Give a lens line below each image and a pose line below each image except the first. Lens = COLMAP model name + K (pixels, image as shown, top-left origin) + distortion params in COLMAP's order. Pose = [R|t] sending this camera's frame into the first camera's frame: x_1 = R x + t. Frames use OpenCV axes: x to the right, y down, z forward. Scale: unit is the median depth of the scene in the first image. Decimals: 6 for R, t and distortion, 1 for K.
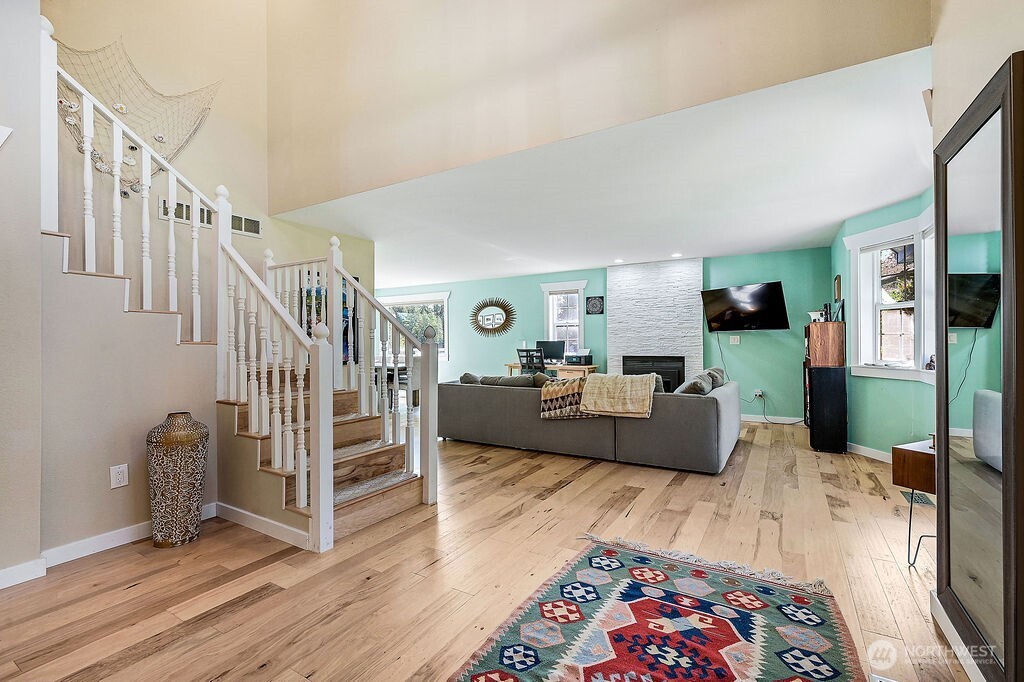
lens RADIAL K [[428.0, 0, 522.5], [0, 428.0, 342.1], [0, 0, 1]] dist [-0.001638, 0.000120]
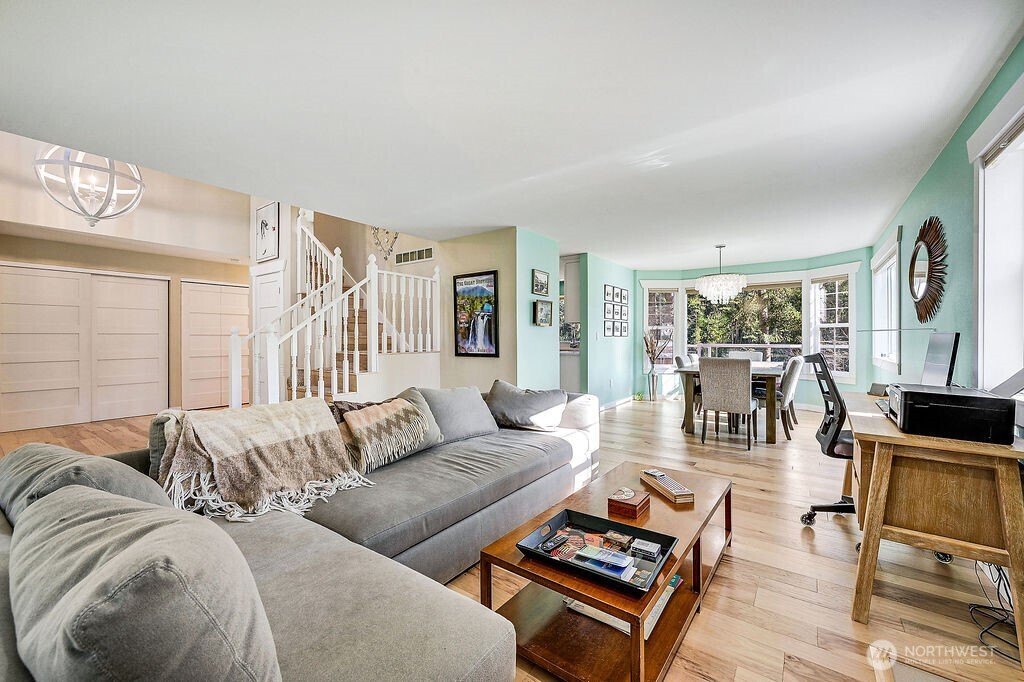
lens RADIAL K [[411.5, 0, 512.0], [0, 411.5, 341.0], [0, 0, 1]] dist [0.000574, 0.000108]
pose [[-0.090517, 0.014928, -0.995783, 0.988920], [0.002375, 0.999888, 0.014774, -0.002474], [0.995892, -0.001028, -0.090542, 1.988004]]
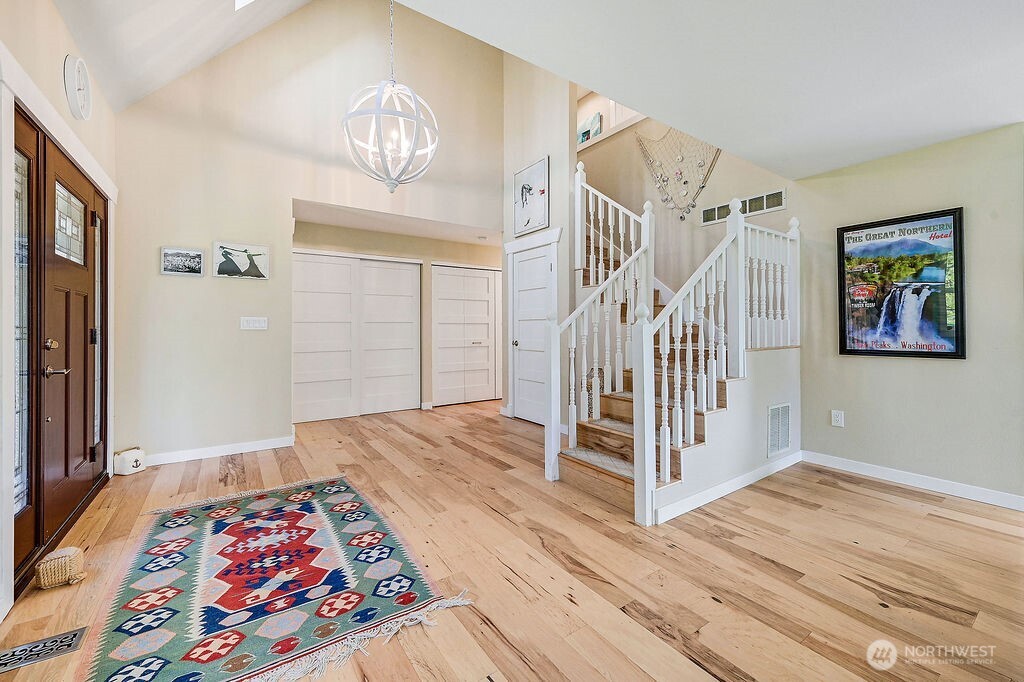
lens RADIAL K [[421.6, 0, 510.6], [0, 421.6, 328.8], [0, 0, 1]] dist [-0.001428, -0.000142]
pose [[-0.412895, 0.013589, -0.910677, 0.664120], [0.006657, 0.999907, 0.011902, -0.000480], [0.910754, -0.001148, -0.412947, 1.214910]]
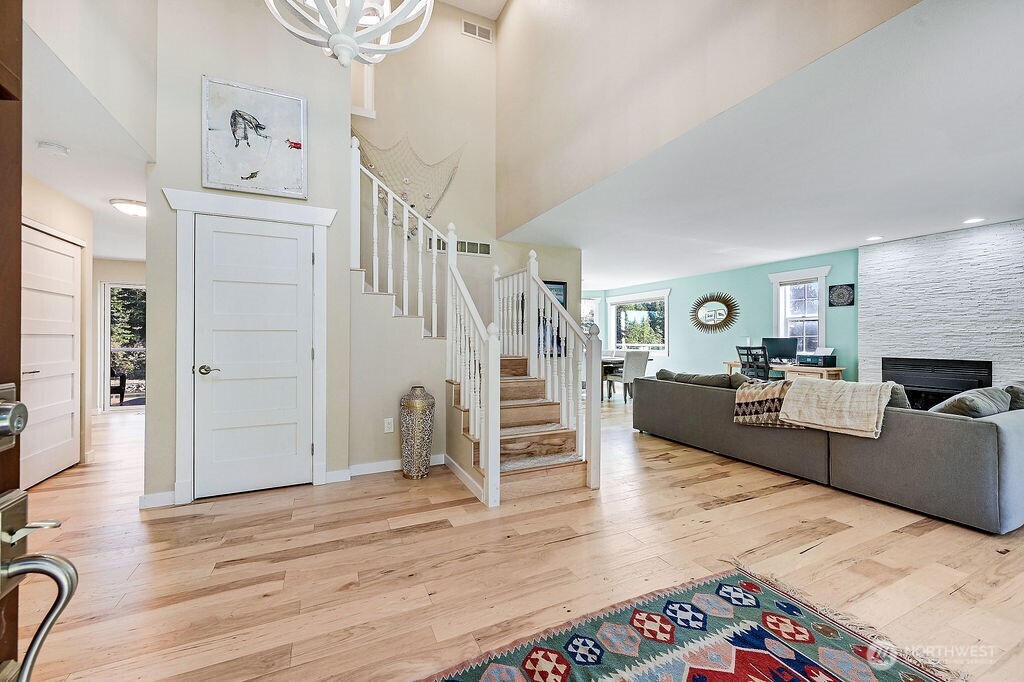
lens RADIAL K [[398.8, 0, 531.3], [0, 398.8, 337.8], [0, 0, 1]] dist [-0.001569, 0.000055]
pose [[0.840421, 0.007676, -0.541880, 0.216233], [-0.006992, 0.999970, 0.003322, -0.005548], [0.541889, 0.000997, 0.840449, 0.072772]]
